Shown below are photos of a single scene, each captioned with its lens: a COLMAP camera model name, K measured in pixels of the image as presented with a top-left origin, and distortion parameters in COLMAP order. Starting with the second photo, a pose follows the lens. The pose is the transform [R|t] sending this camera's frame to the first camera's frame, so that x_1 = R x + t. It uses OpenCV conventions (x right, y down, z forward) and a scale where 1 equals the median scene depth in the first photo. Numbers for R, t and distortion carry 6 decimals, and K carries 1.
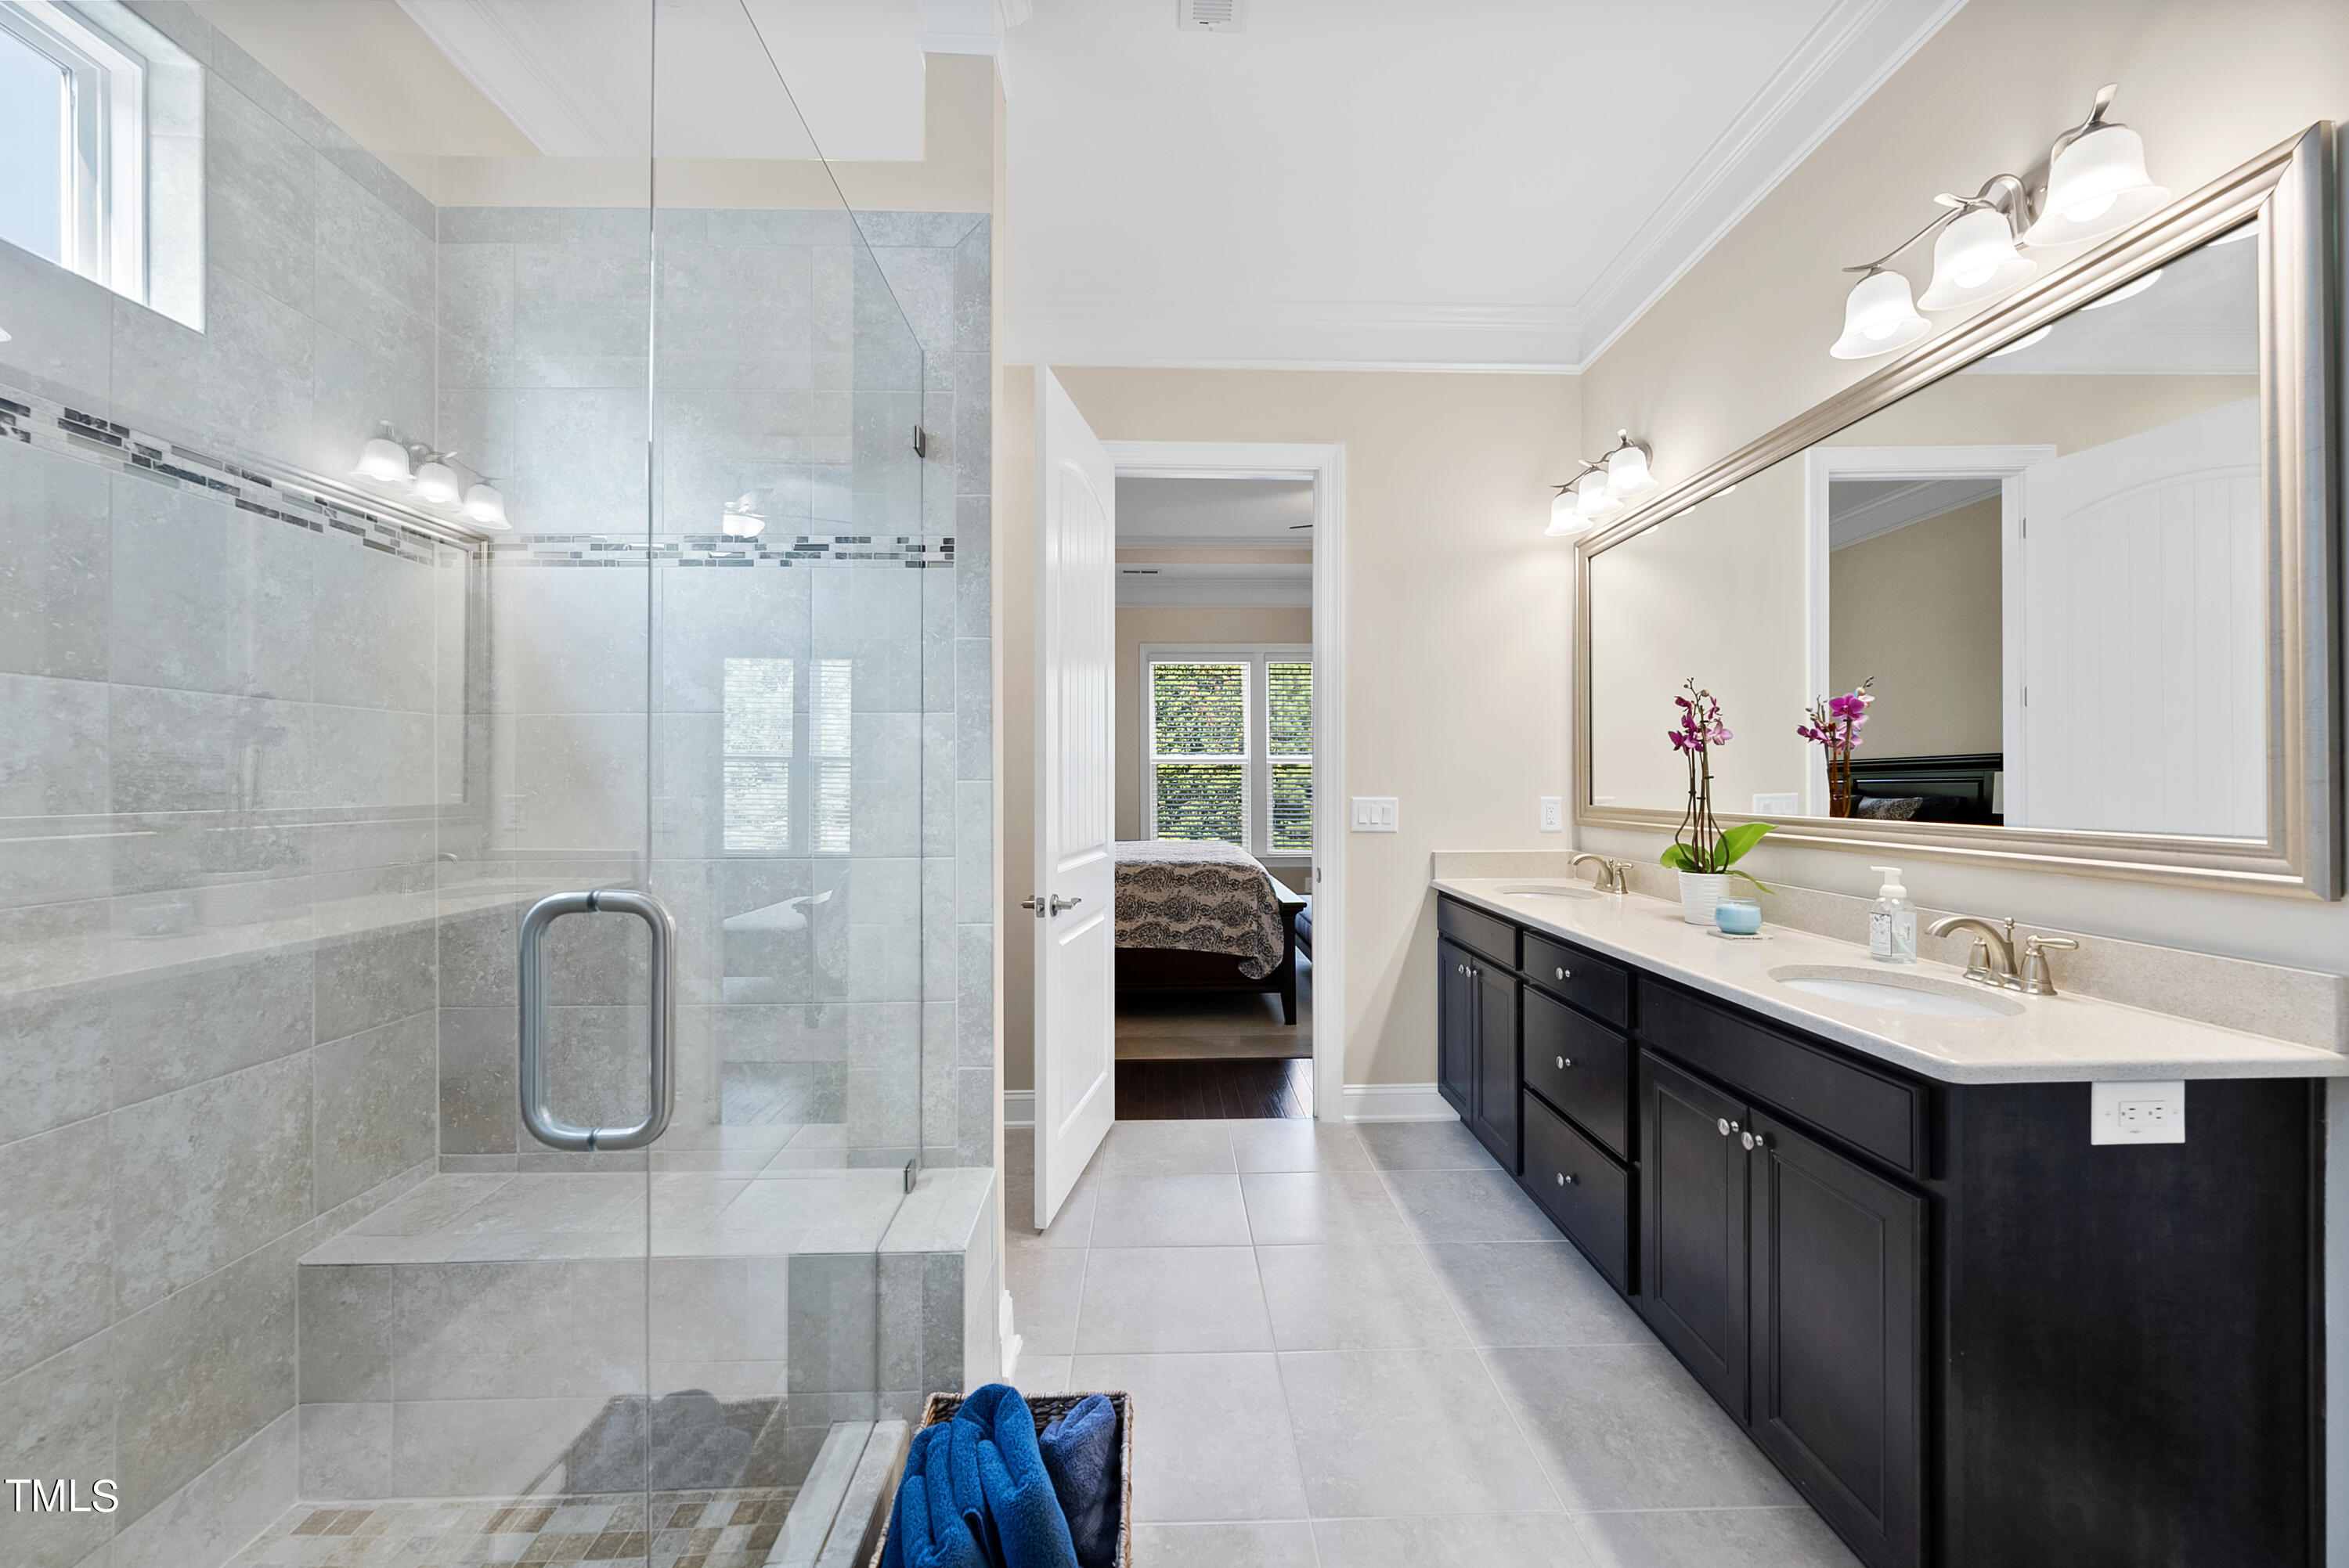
lens RADIAL K [[889.3, 0, 1170.1], [0, 889.3, 786.3], [0, 0, 1]] dist [-0.001092, -0.000299]
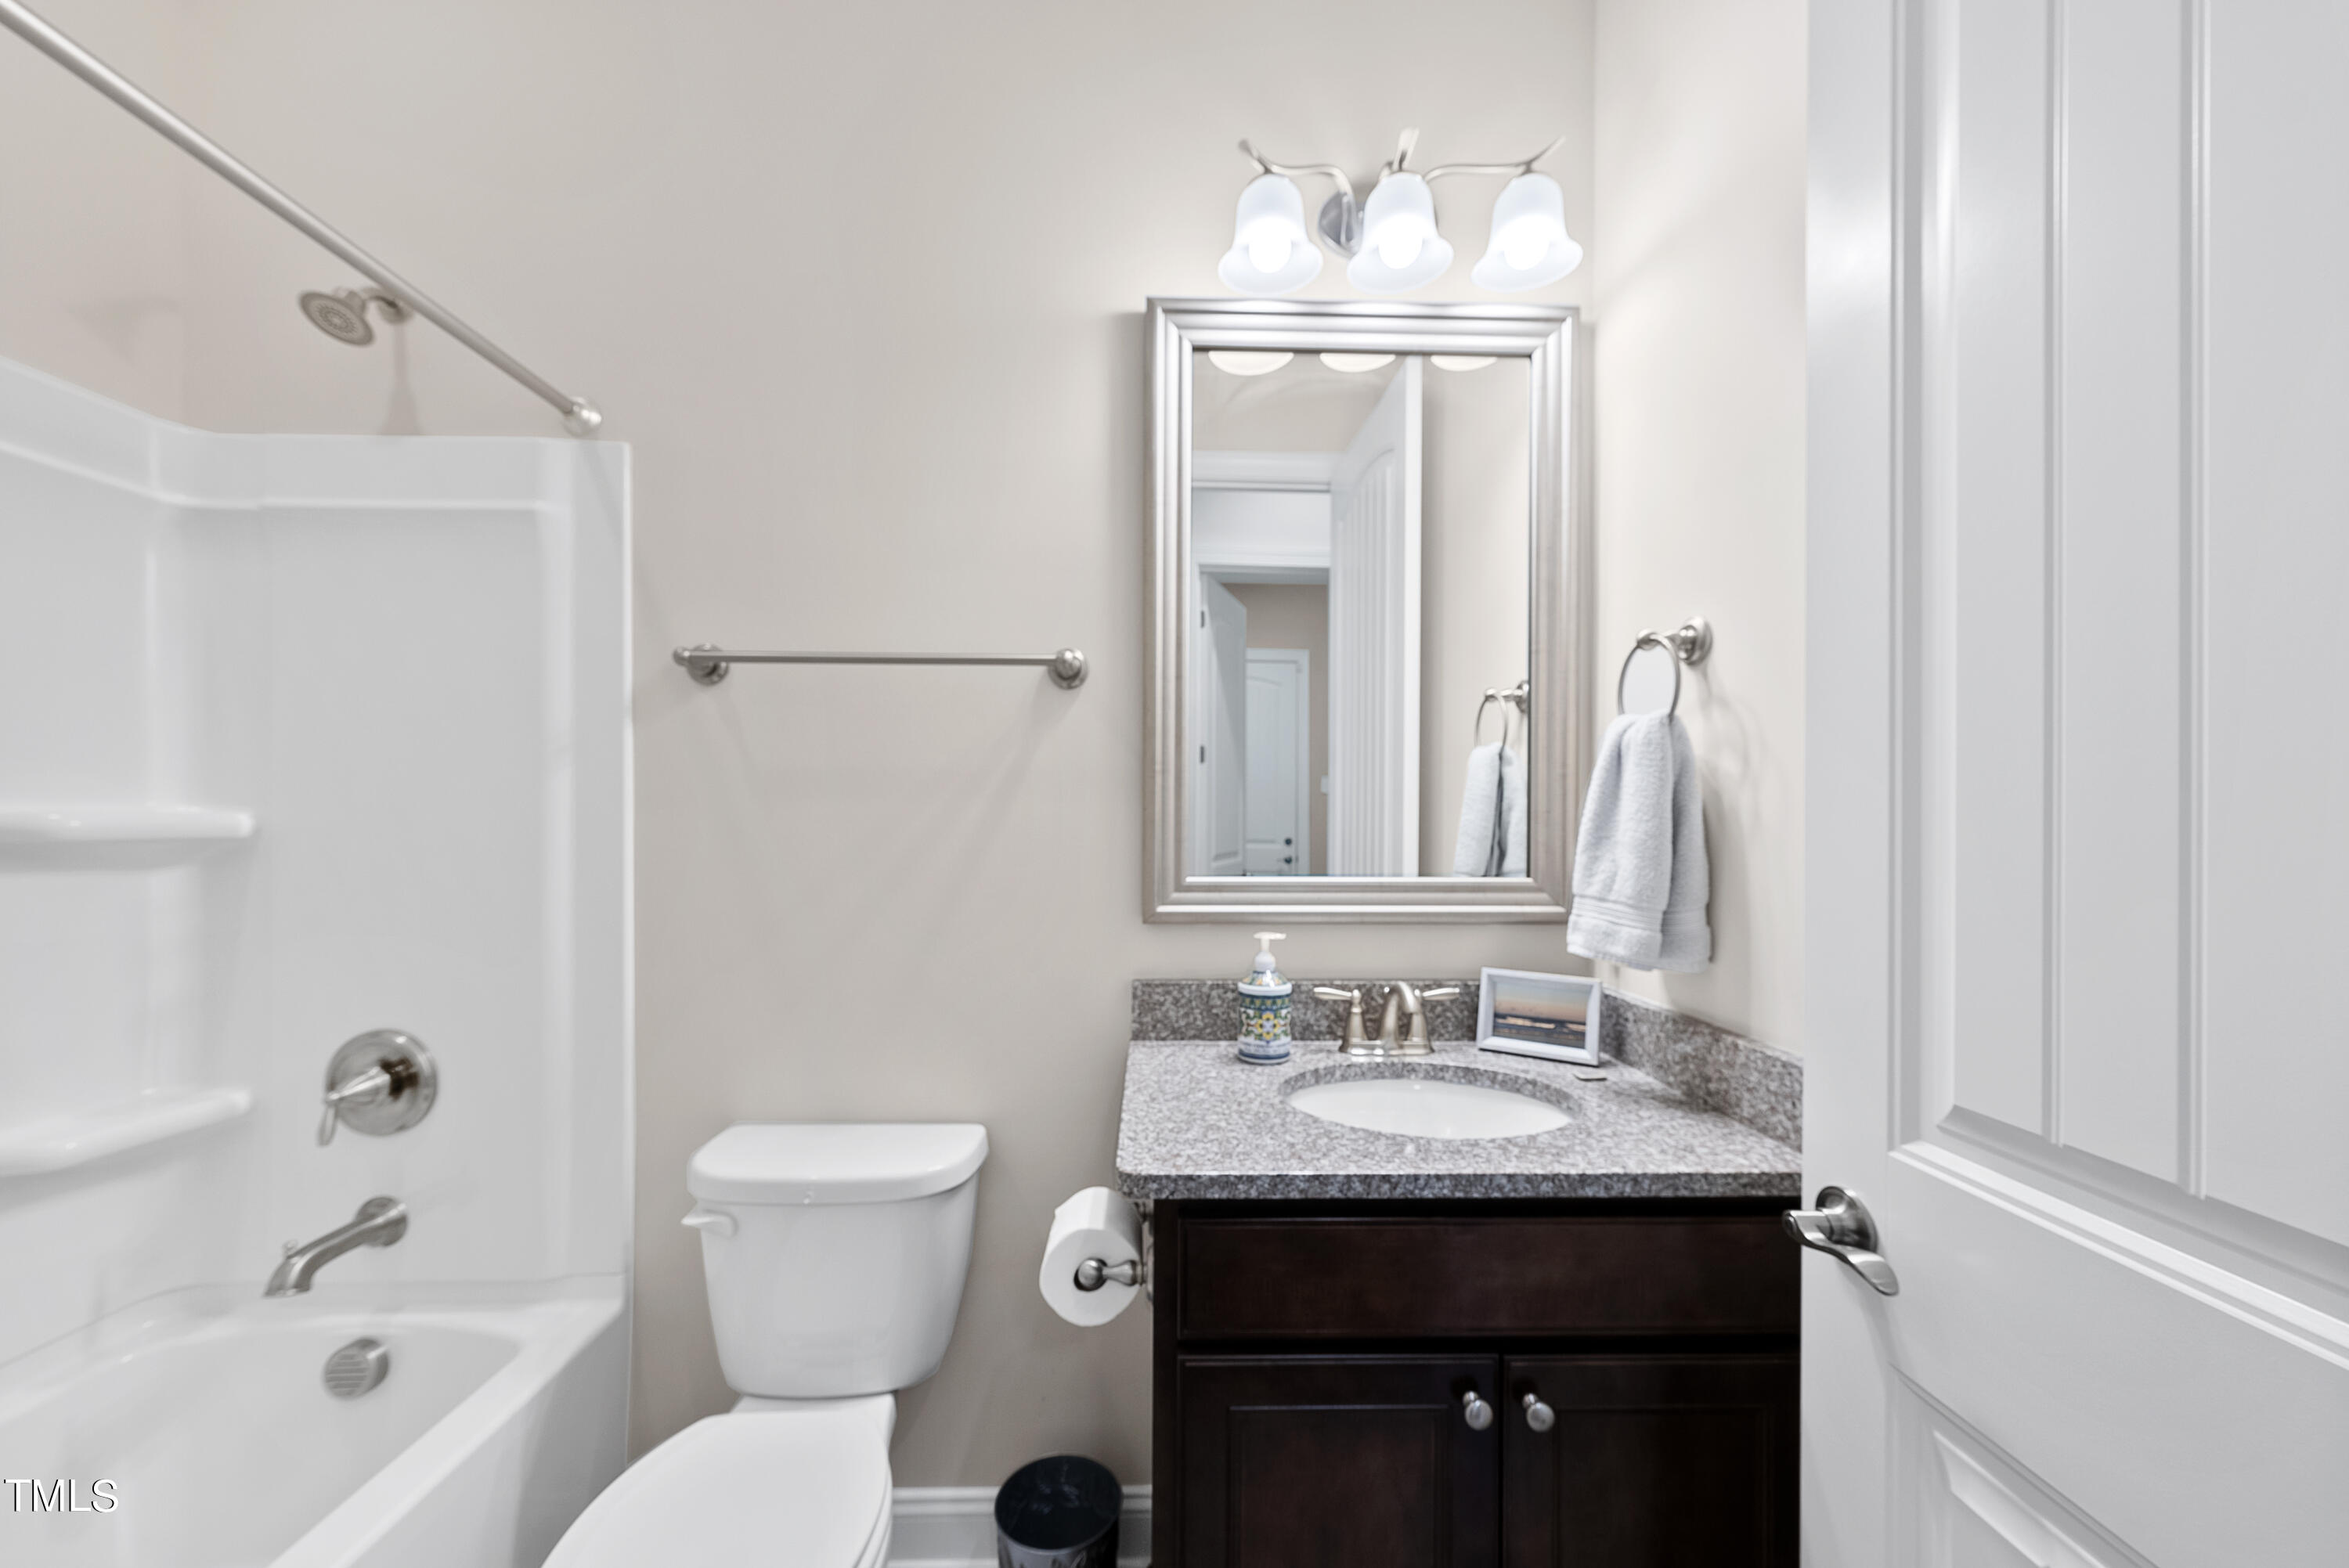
lens RADIAL K [[889.3, 0, 1181.3], [0, 889.3, 798.2], [0, 0, 1]] dist [-0.001092, -0.000299]
pose [[0.006248, 0.009638, 0.999934, 0.020039], [-0.005002, 0.999941, -0.009607, -0.024328], [-0.999968, -0.004942, 0.006296, 1.201991]]
